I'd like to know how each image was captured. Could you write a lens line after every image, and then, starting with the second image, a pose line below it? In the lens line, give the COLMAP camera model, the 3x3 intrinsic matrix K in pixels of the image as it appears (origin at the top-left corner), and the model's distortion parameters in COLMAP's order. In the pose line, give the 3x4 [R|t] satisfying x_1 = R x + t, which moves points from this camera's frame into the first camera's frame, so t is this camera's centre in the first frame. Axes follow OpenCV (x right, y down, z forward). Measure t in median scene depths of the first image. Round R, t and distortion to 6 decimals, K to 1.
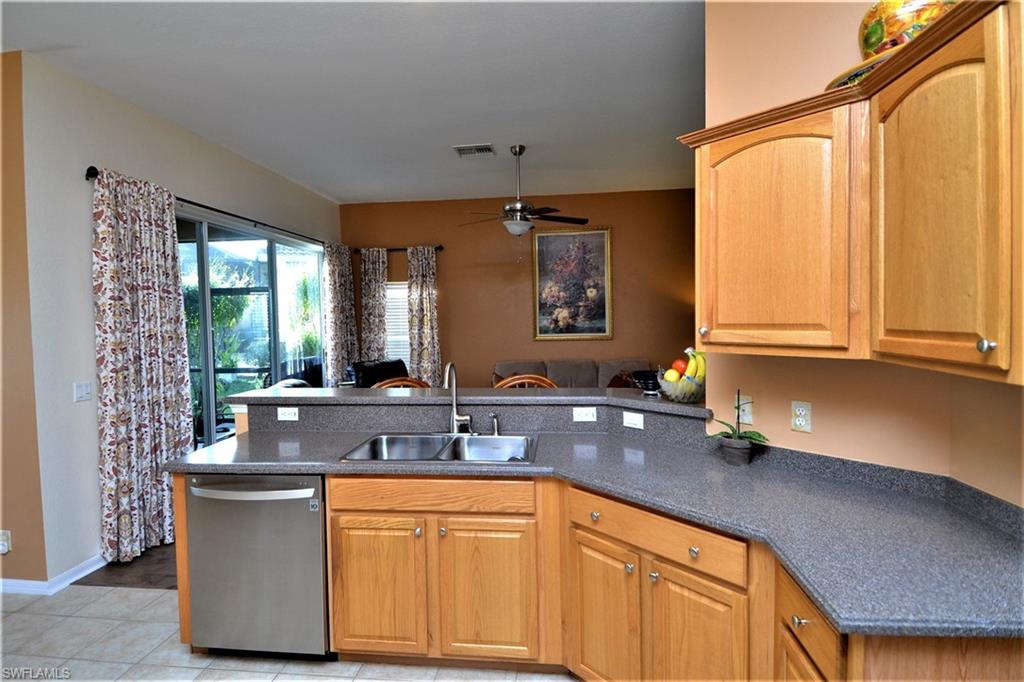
lens RADIAL K [[540.9, 0, 501.1], [0, 540.9, 337.1], [0, 0, 1]] dist [0.048224, -0.054359]
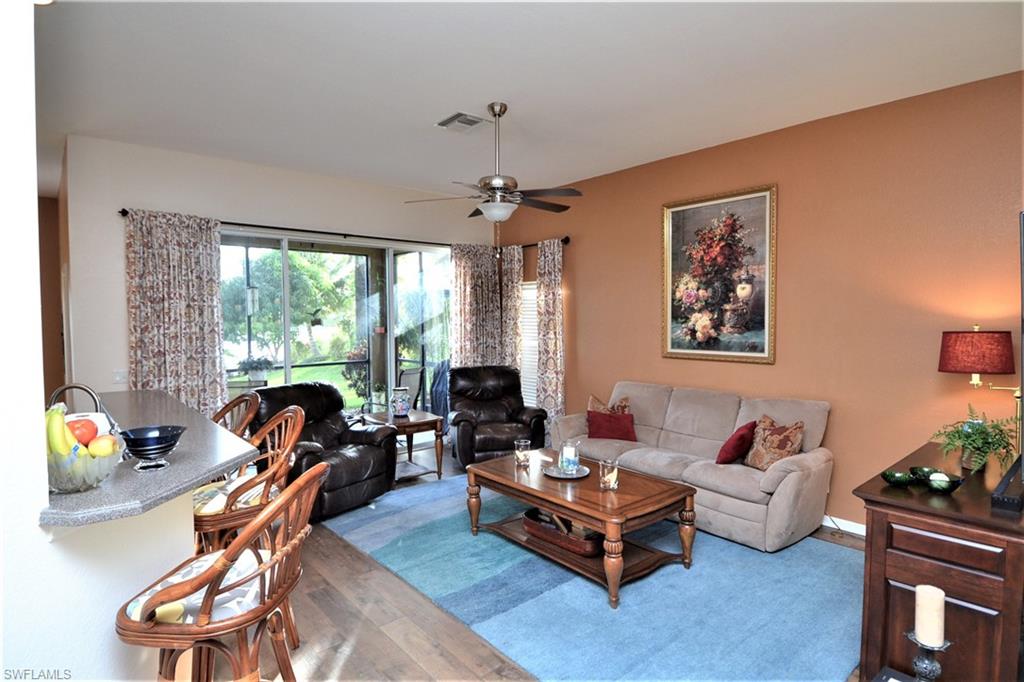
lens RADIAL K [[540.9, 0, 501.1], [0, 540.9, 337.1], [0, 0, 1]] dist [0.048224, -0.054359]
pose [[0.727367, 0.043691, -0.684856, 0.406388], [-0.035025, 0.999034, 0.026536, -0.032428], [0.685354, 0.004686, 0.728195, 0.319956]]
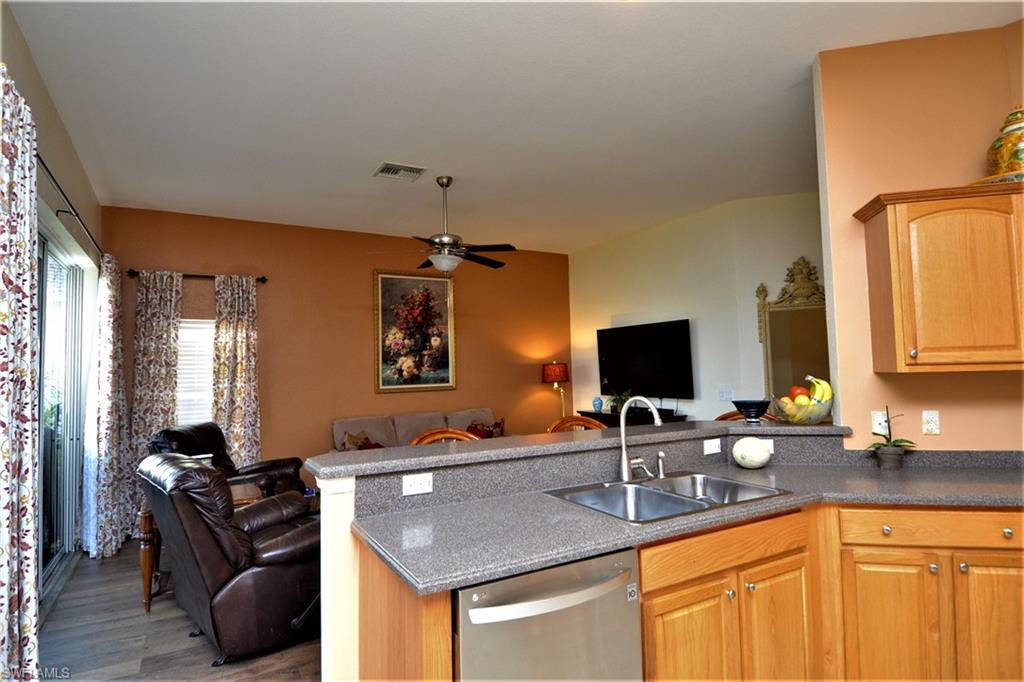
lens RADIAL K [[540.9, 0, 501.1], [0, 540.9, 337.1], [0, 0, 1]] dist [0.048224, -0.054359]
pose [[0.806803, 0.036298, 0.589705, -0.305025], [0.031067, 0.994124, -0.103694, 0.013764], [-0.590004, 0.101981, 0.800934, 0.162048]]
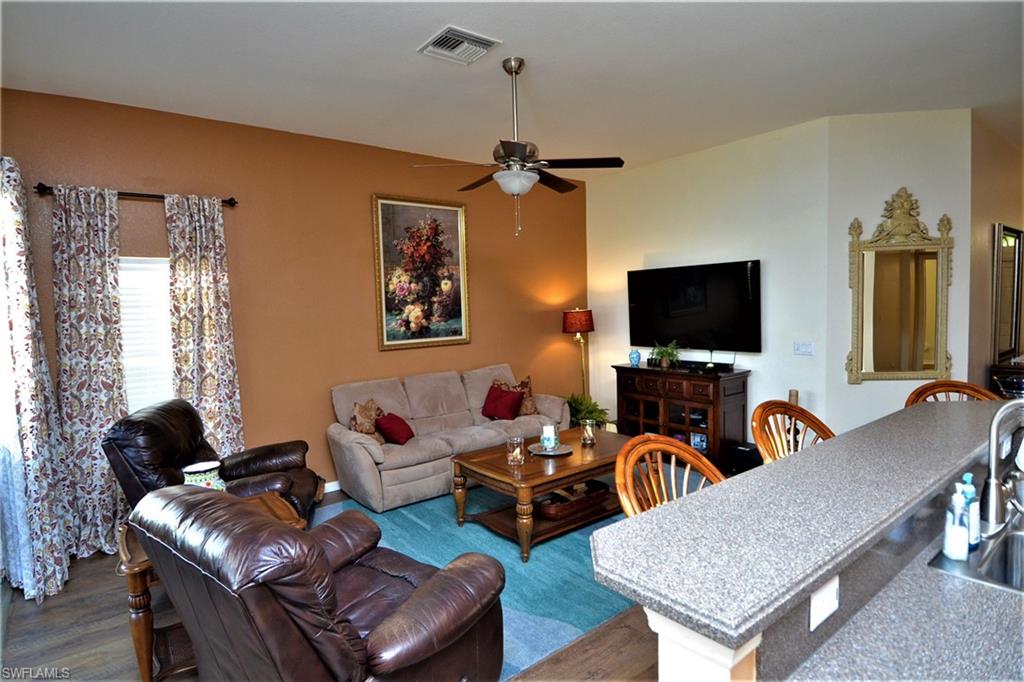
lens RADIAL K [[540.9, 0, 501.1], [0, 540.9, 337.1], [0, 0, 1]] dist [0.048224, -0.054359]
pose [[0.712857, -0.043798, 0.699940, -0.329967], [0.043692, 0.998883, 0.018006, -0.017306], [-0.699947, 0.017746, 0.713975, 0.382660]]
